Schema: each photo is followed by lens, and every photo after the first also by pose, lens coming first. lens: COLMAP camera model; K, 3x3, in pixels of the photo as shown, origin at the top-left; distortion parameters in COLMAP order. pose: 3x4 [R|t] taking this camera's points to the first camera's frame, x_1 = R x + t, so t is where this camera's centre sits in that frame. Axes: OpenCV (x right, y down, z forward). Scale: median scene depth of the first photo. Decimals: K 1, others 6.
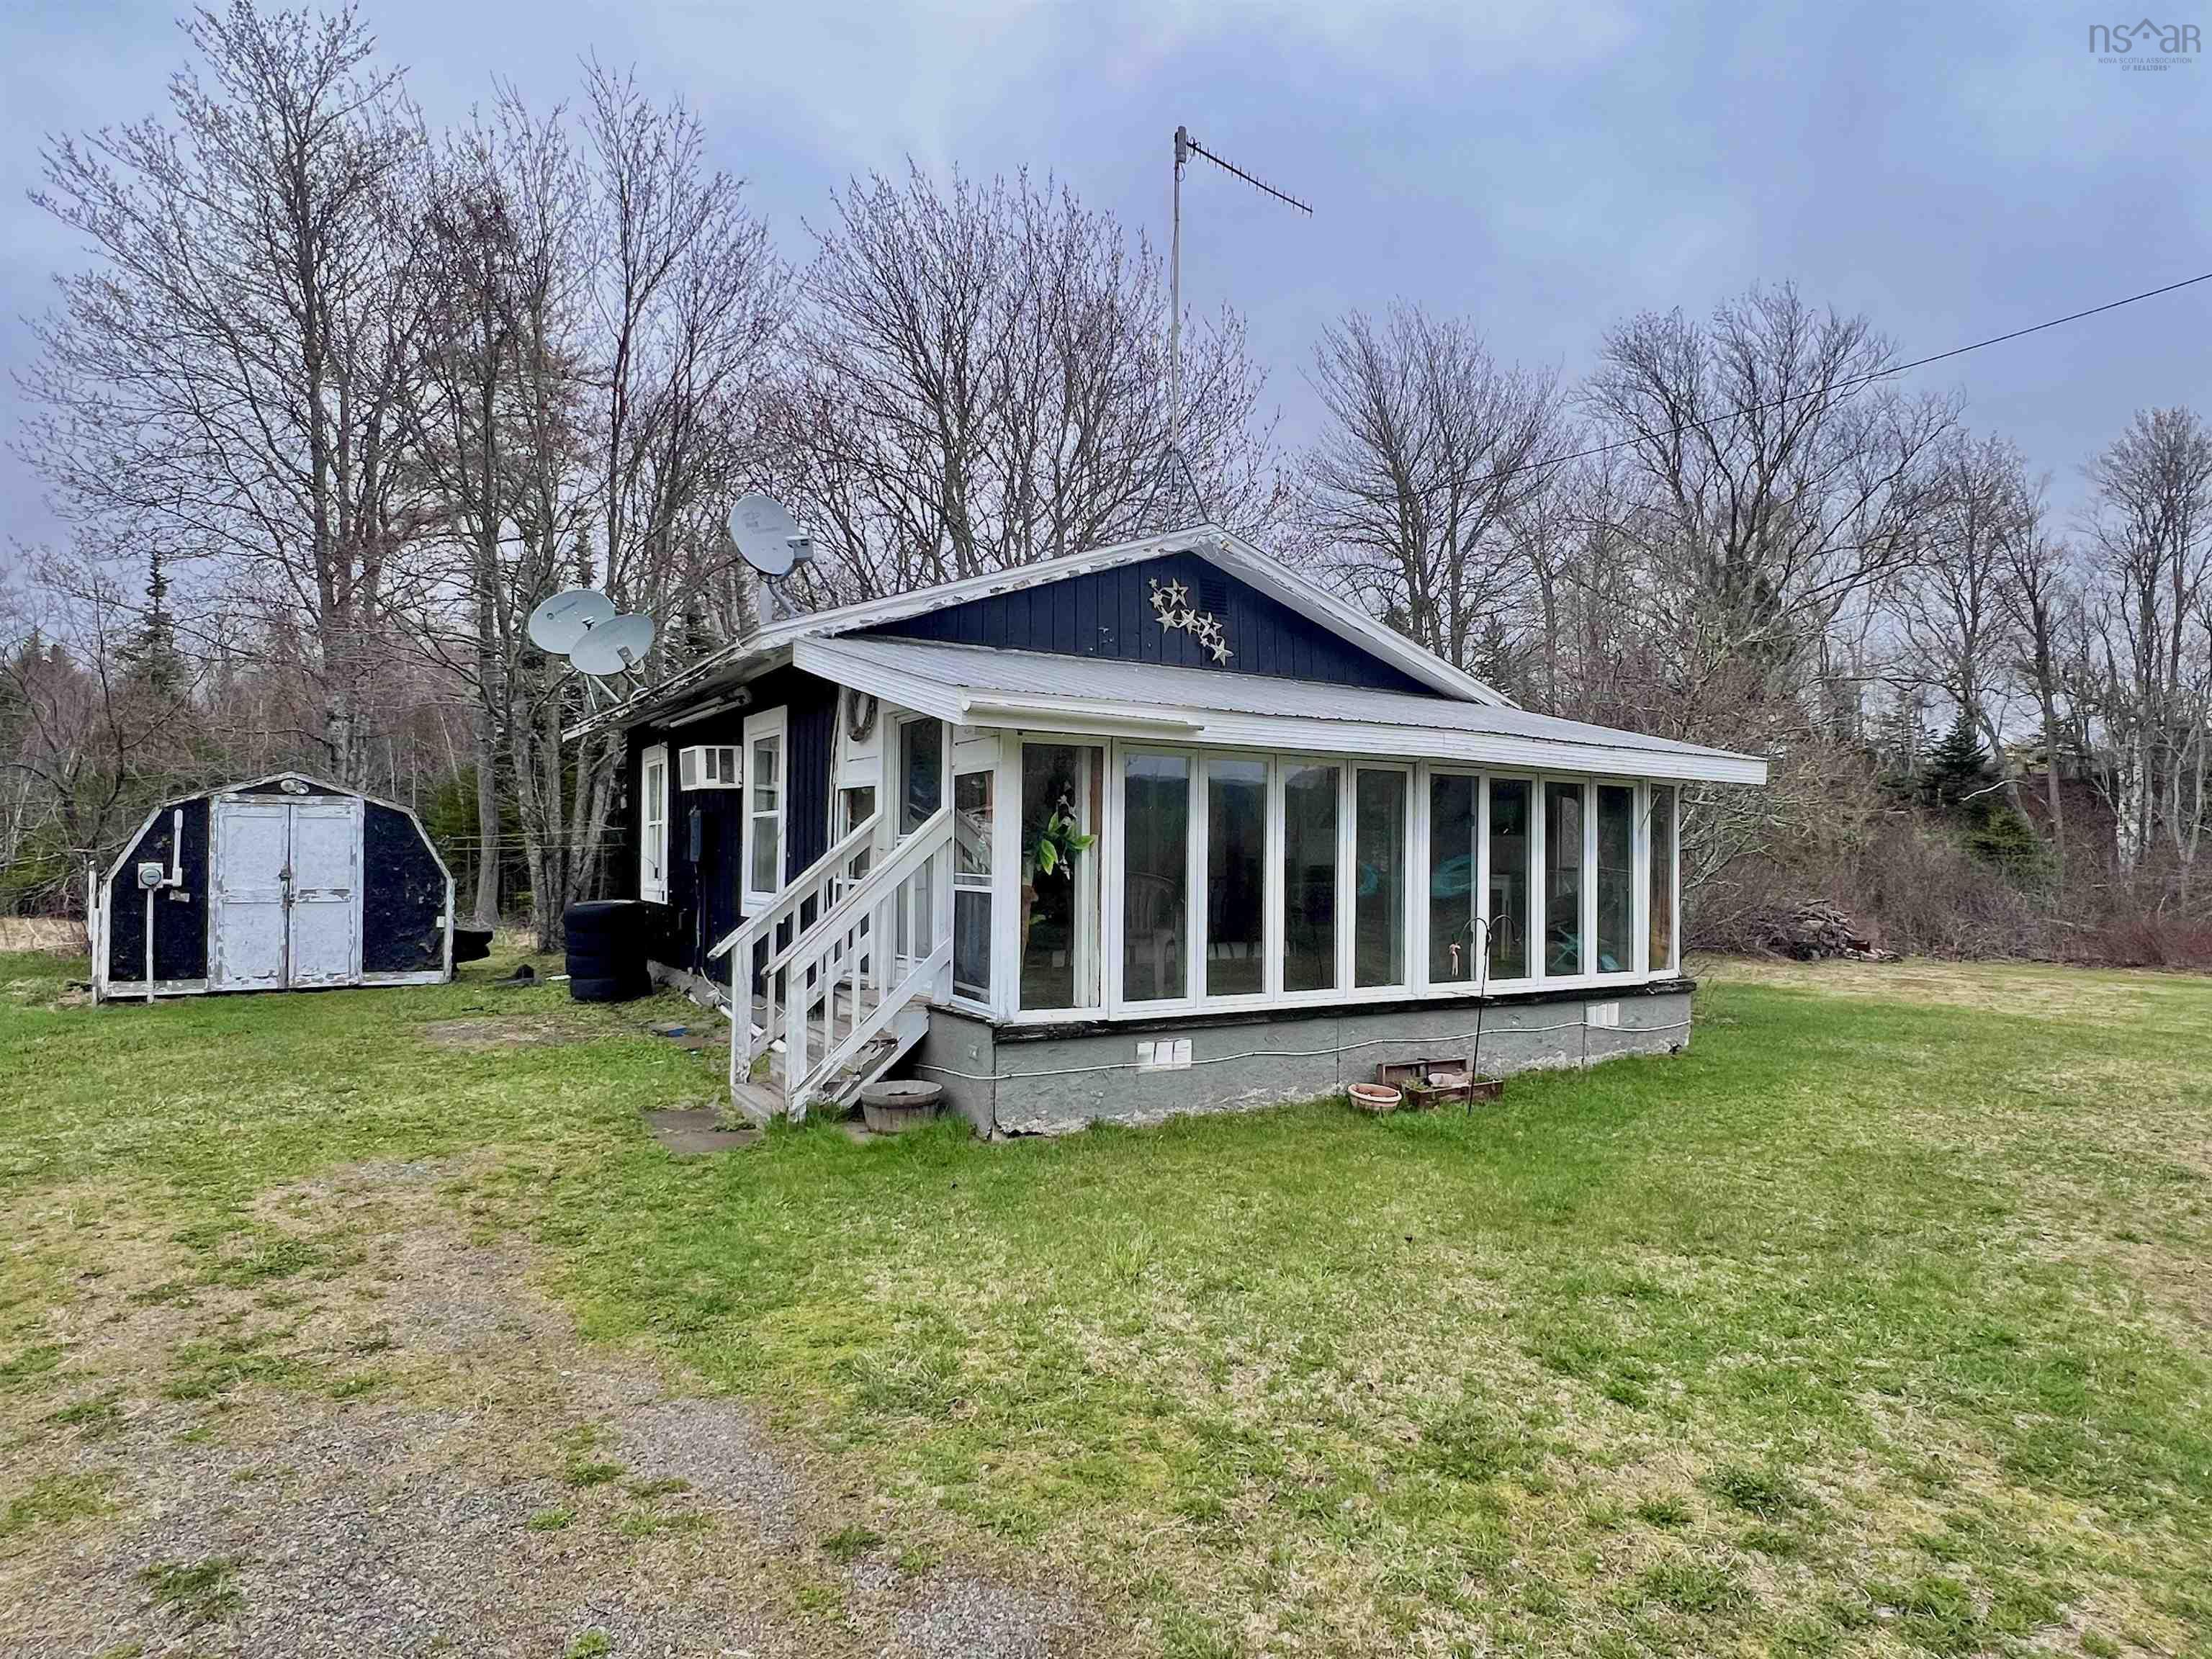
lens RADIAL K [[1224.5, 0, 1106.0], [0, 1224.5, 829.5], [0, 0, 1]] dist [-0.001606, 0.000210]
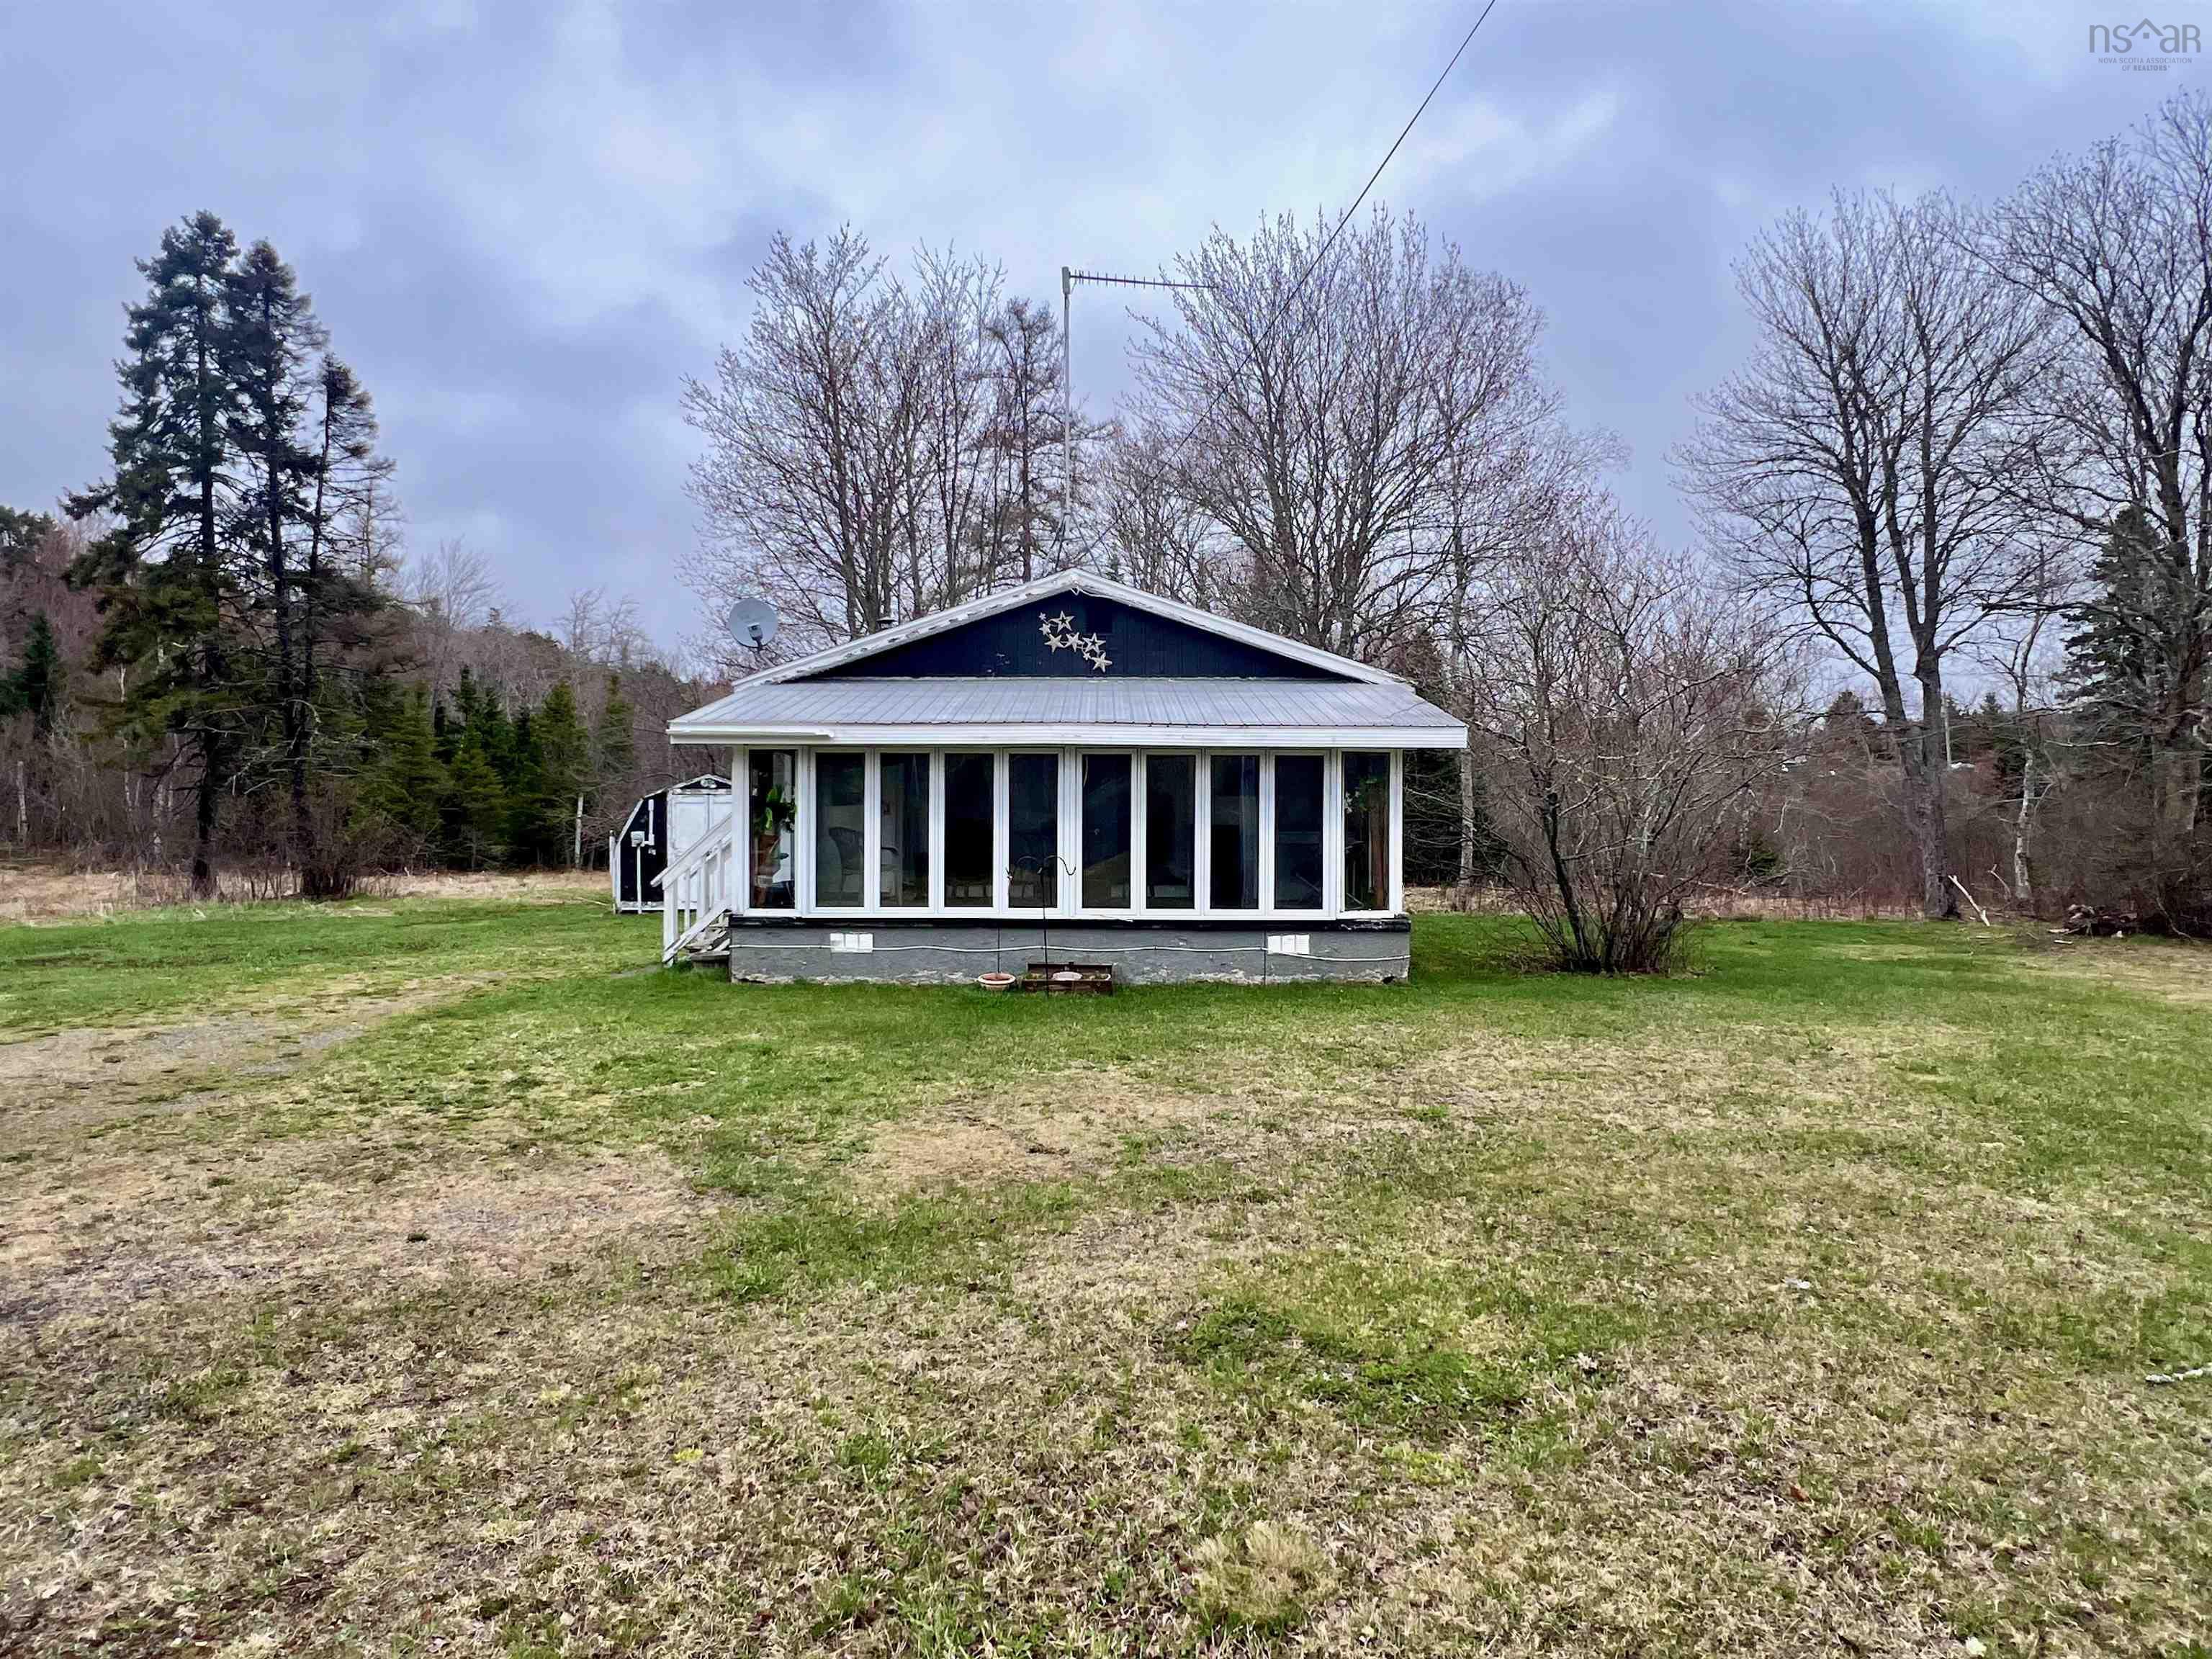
lens RADIAL K [[1224.5, 0, 1106.0], [0, 1224.5, 829.5], [0, 0, 1]] dist [-0.001606, 0.000210]
pose [[0.849753, -0.008446, -0.527114, 0.863697], [0.018508, 0.999733, 0.013817, 0.016881], [0.526856, -0.021497, 0.849683, -0.122866]]
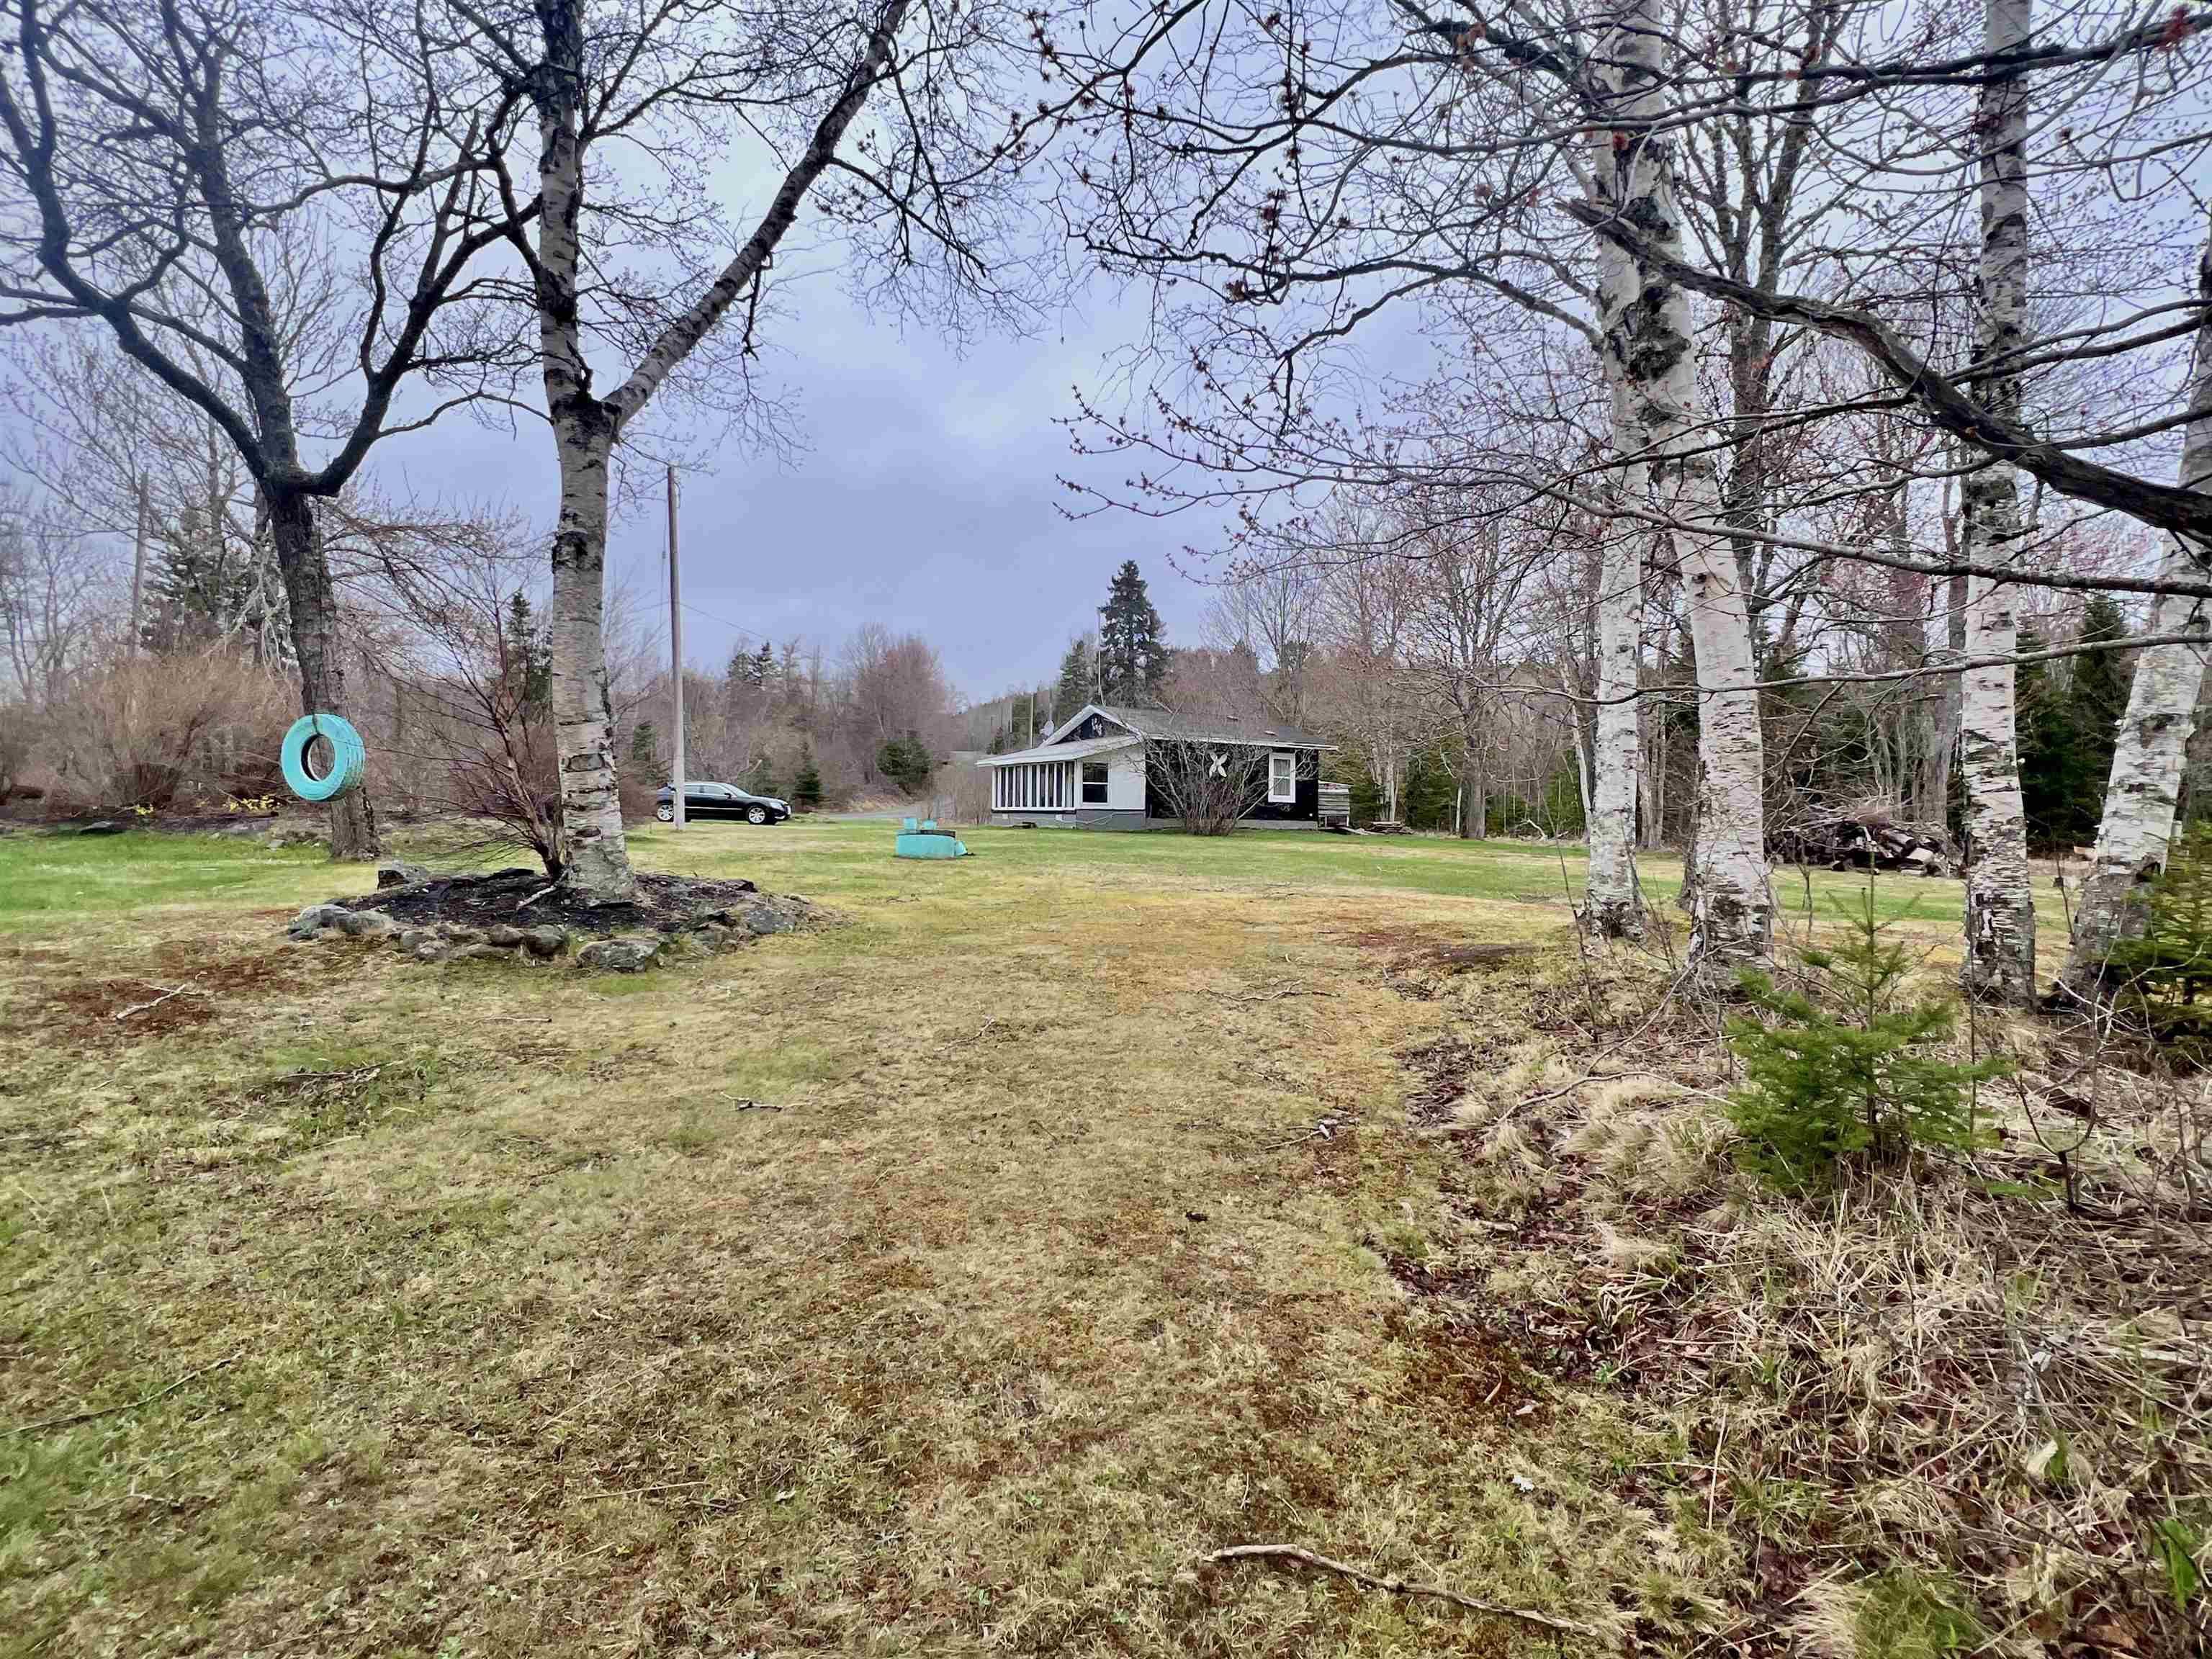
lens RADIAL K [[1065.9, 0, 1096.6], [0, 1065.9, 820.3], [0, 0, 1]] dist [-0.000268, -0.000984]
pose [[-0.036484, -0.005760, -0.999318, 3.971148], [0.015087, 0.999866, -0.006314, 0.180803], [0.999220, -0.015307, -0.036392, 1.222582]]
